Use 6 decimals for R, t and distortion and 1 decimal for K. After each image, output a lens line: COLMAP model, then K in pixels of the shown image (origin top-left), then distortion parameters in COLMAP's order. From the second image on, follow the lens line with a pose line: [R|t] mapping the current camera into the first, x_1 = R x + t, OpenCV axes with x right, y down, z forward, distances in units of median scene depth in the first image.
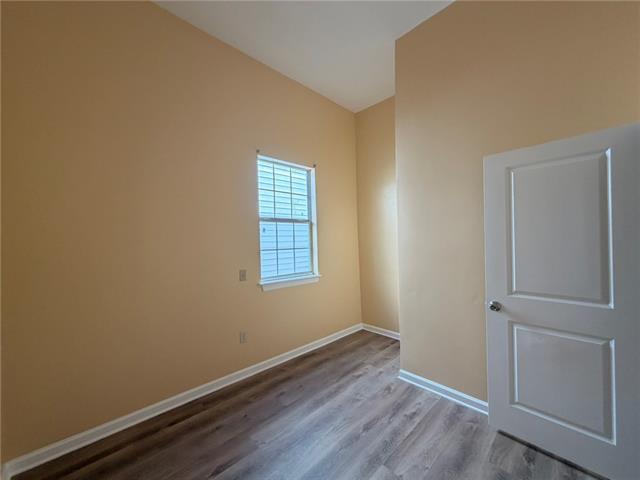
lens RADIAL K [[255.3, 0, 318.8], [0, 255.3, 241.5], [0, 0, 1]] dist [-0.000438, 0.000072]
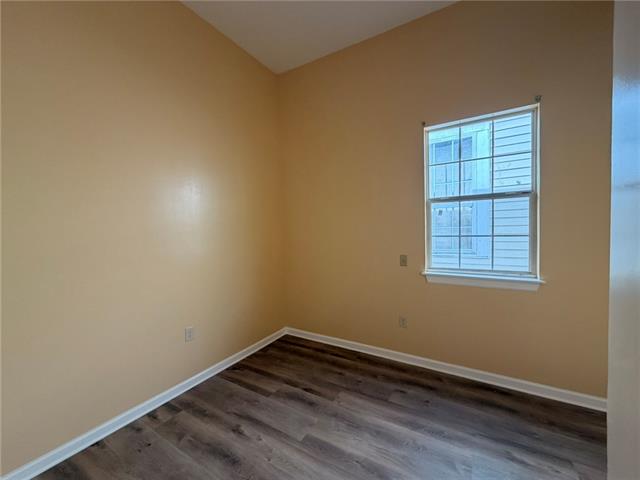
lens RADIAL K [[255.3, 0, 318.8], [0, 255.3, 241.5], [0, 0, 1]] dist [-0.000438, 0.000072]
pose [[0.259124, 0.061629, -0.963876, 0.562706], [0.015354, 0.997573, 0.067912, -0.014337], [0.965722, -0.032397, 0.257548, 0.428848]]
